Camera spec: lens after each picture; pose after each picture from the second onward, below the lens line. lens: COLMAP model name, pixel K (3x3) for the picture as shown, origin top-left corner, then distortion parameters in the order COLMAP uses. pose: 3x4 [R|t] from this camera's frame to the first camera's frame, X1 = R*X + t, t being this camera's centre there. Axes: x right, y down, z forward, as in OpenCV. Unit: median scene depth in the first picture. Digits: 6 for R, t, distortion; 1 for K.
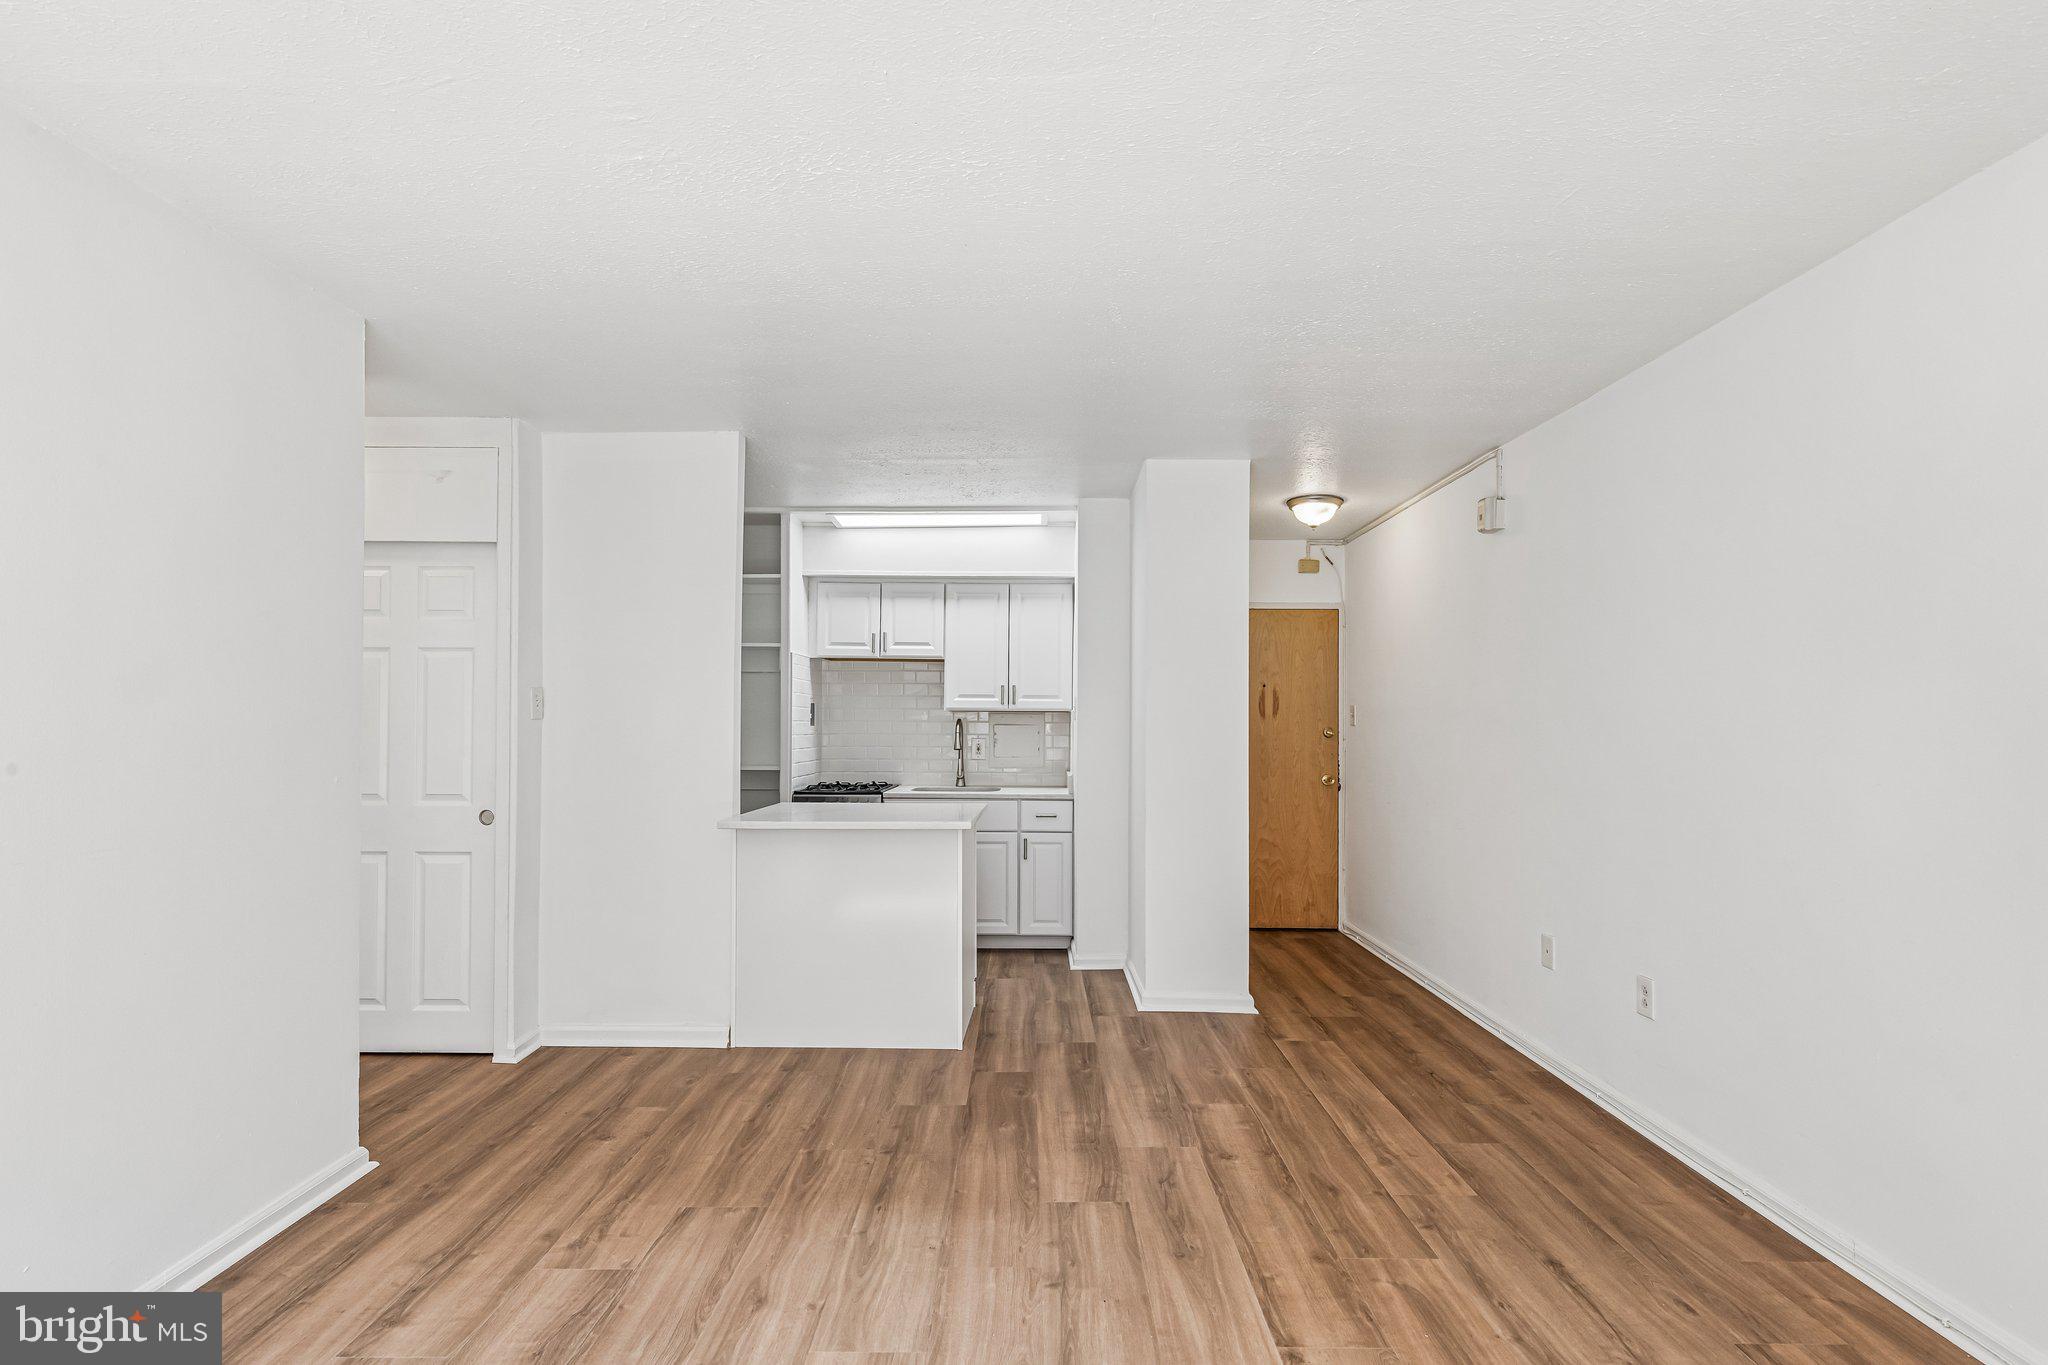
lens RADIAL K [[916.4, 0, 1040.3], [0, 916.4, 716.1], [0, 0, 1]] dist [0.010768, -0.000415]
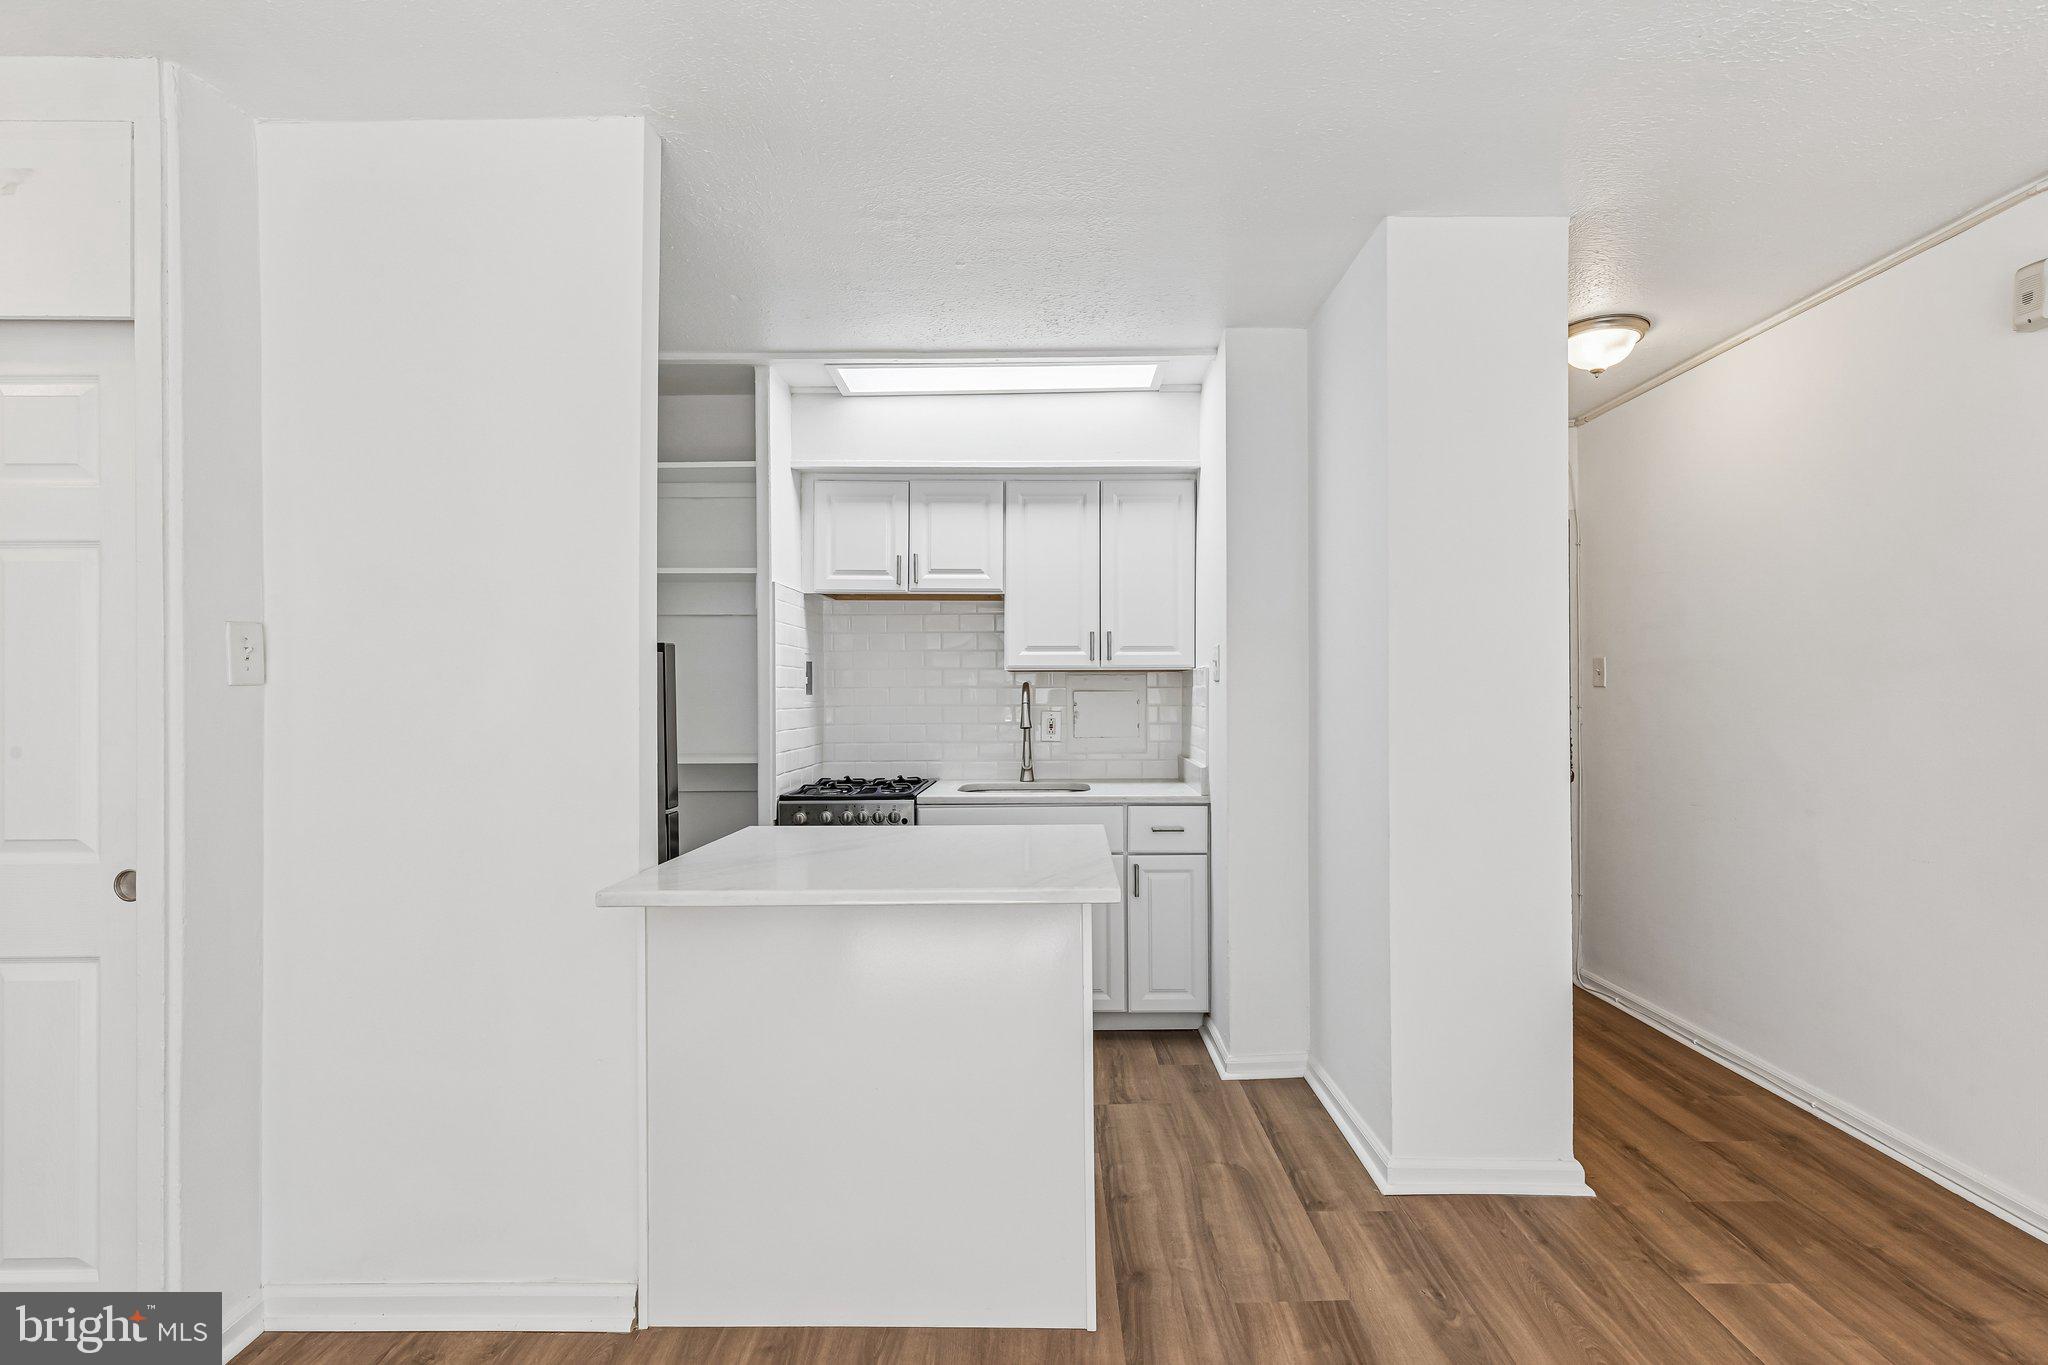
lens RADIAL K [[931.5, 0, 1054.2], [0, 931.5, 687.3], [0, 0, 1]] dist [0.009362, -0.000650]
pose [[0.999952, -0.009784, -0.000625, -0.091366], [0.009785, 0.999948, 0.002751, 0.006492], [0.000599, -0.002757, 0.999996, 0.423740]]
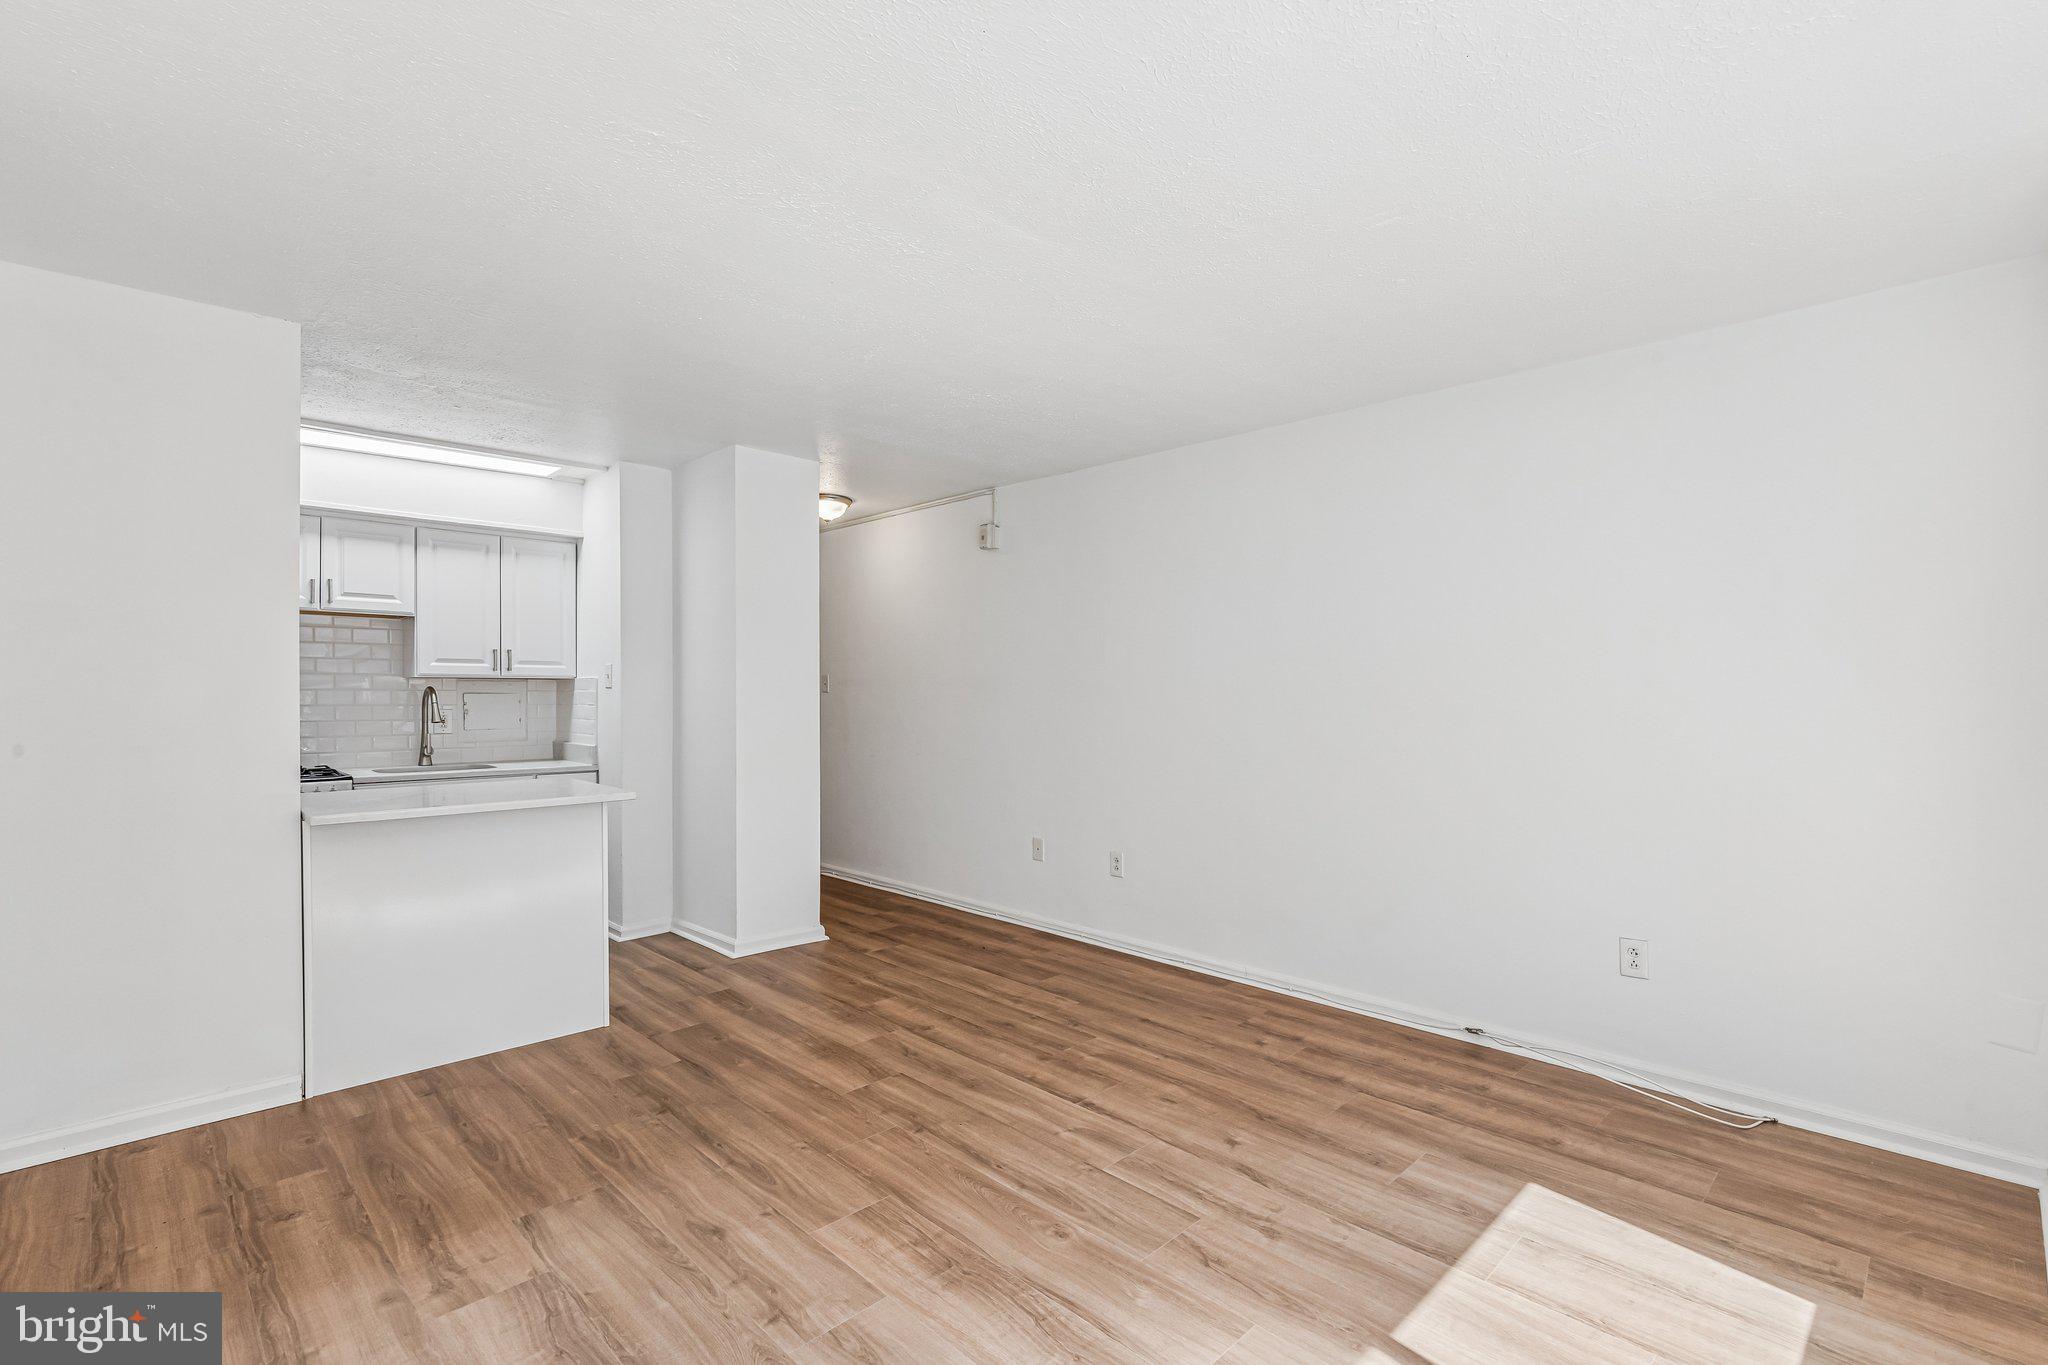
lens RADIAL K [[909.5, 0, 1026.7], [0, 909.5, 700.8], [0, 0, 1]] dist [0.012442, -0.000258]
pose [[0.718581, -0.011392, 0.695350, -0.383688], [-0.002273, 0.999822, 0.018729, -0.001719], [-0.695439, -0.015039, 0.718427, -0.003562]]
